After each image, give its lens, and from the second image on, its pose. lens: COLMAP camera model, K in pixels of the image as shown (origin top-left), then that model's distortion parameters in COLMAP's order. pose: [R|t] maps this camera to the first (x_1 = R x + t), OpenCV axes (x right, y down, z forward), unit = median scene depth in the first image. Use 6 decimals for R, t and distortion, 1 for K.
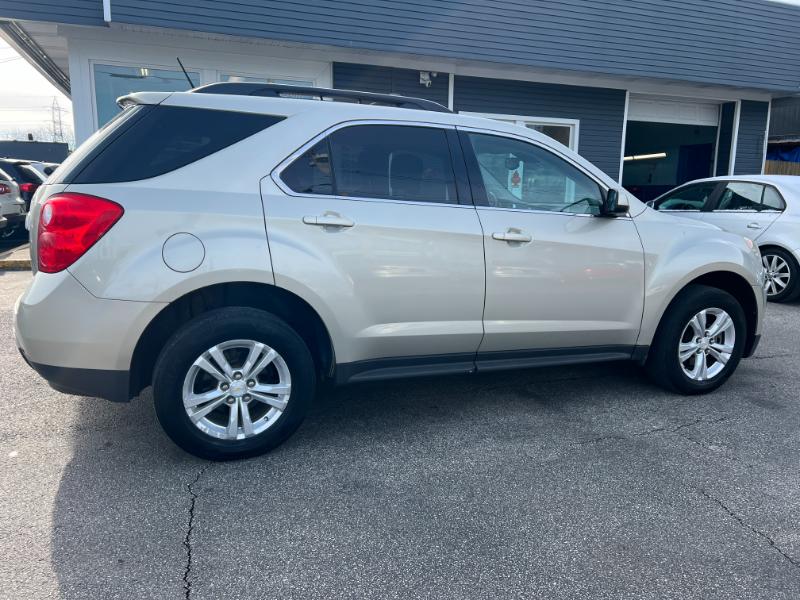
lens RADIAL K [[608.6, 0, 400.3], [0, 608.6, 293.6], [0, 0, 1]] dist [0.052754, -0.061662]
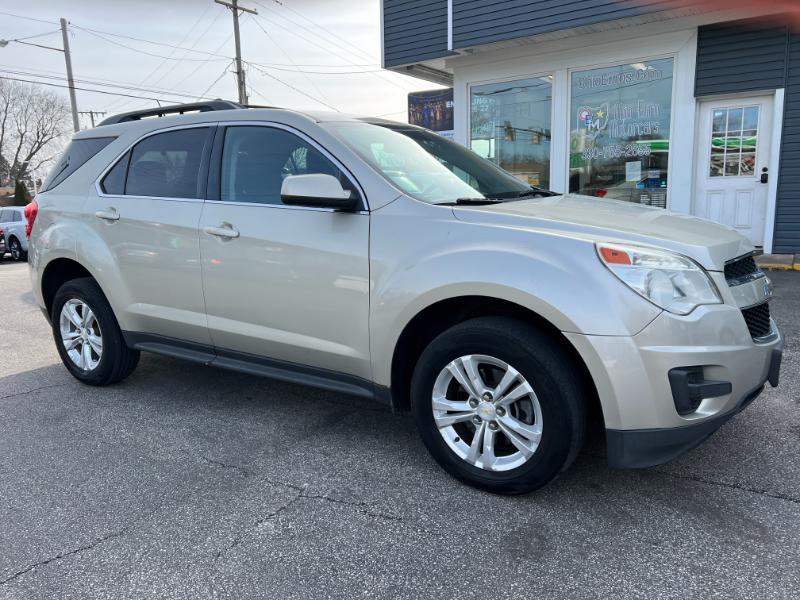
lens RADIAL K [[604.9, 0, 399.3], [0, 604.9, 296.9], [0, 0, 1]] dist [0.043736, -0.047779]
pose [[0.565825, 0.102904, -0.818079, 1.130378], [-0.100903, 0.993366, 0.055163, -0.071729], [0.818328, 0.051334, 0.572454, 0.684109]]
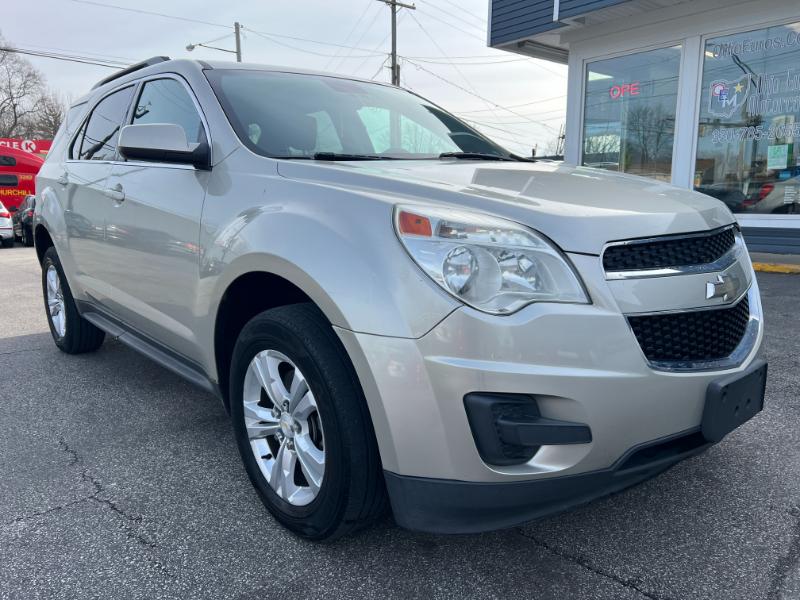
lens RADIAL K [[607.1, 0, 395.2], [0, 607.1, 296.2], [0, 0, 1]] dist [0.016004, 0.001945]
pose [[0.316265, 0.135176, -0.938991, 1.148760], [-0.147824, 0.984728, 0.091971, -0.088710], [0.937083, 0.109718, 0.331418, 1.097928]]
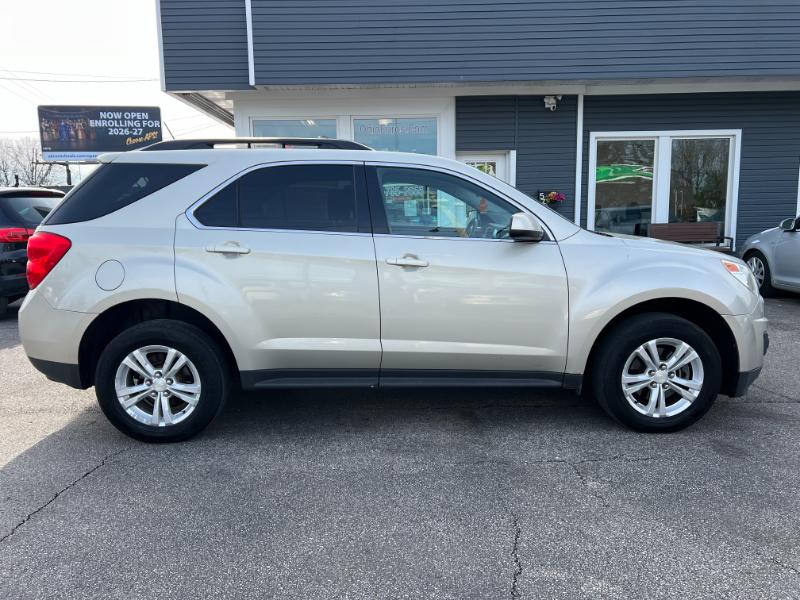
lens RADIAL K [[605.4, 0, 400.0], [0, 605.4, 300.0], [0, 0, 1]] dist [0.046625, -0.050366]
pose [[0.933853, 0.016488, -0.357277, 0.548377], [-0.027585, 0.999282, -0.025984, 0.001358], [0.356592, 0.034121, 0.933637, 0.011856]]
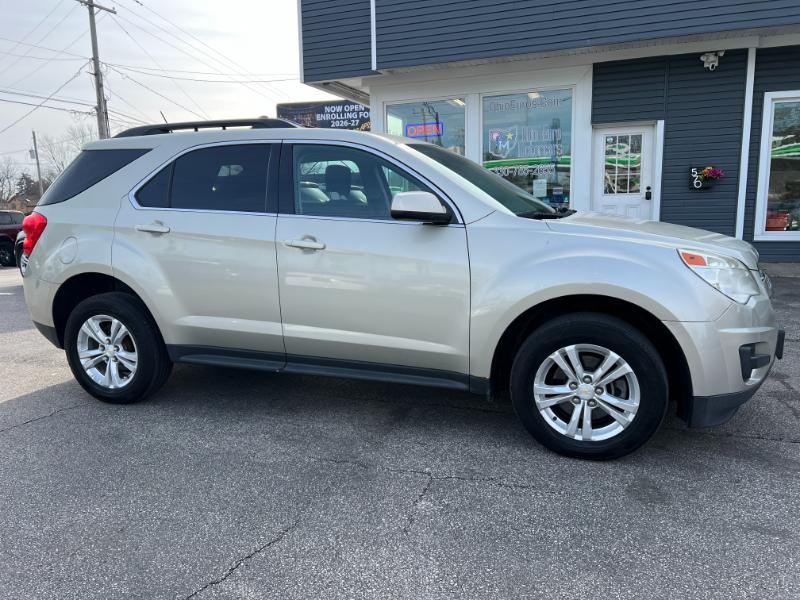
lens RADIAL K [[605.4, 0, 400.0], [0, 605.4, 300.0], [0, 0, 1]] dist [0.046625, -0.050366]
pose [[0.742662, 0.071241, -0.665866, 0.978477], [-0.077995, 0.996760, 0.019652, -0.032040], [0.665108, 0.037340, 0.745813, 0.355294]]
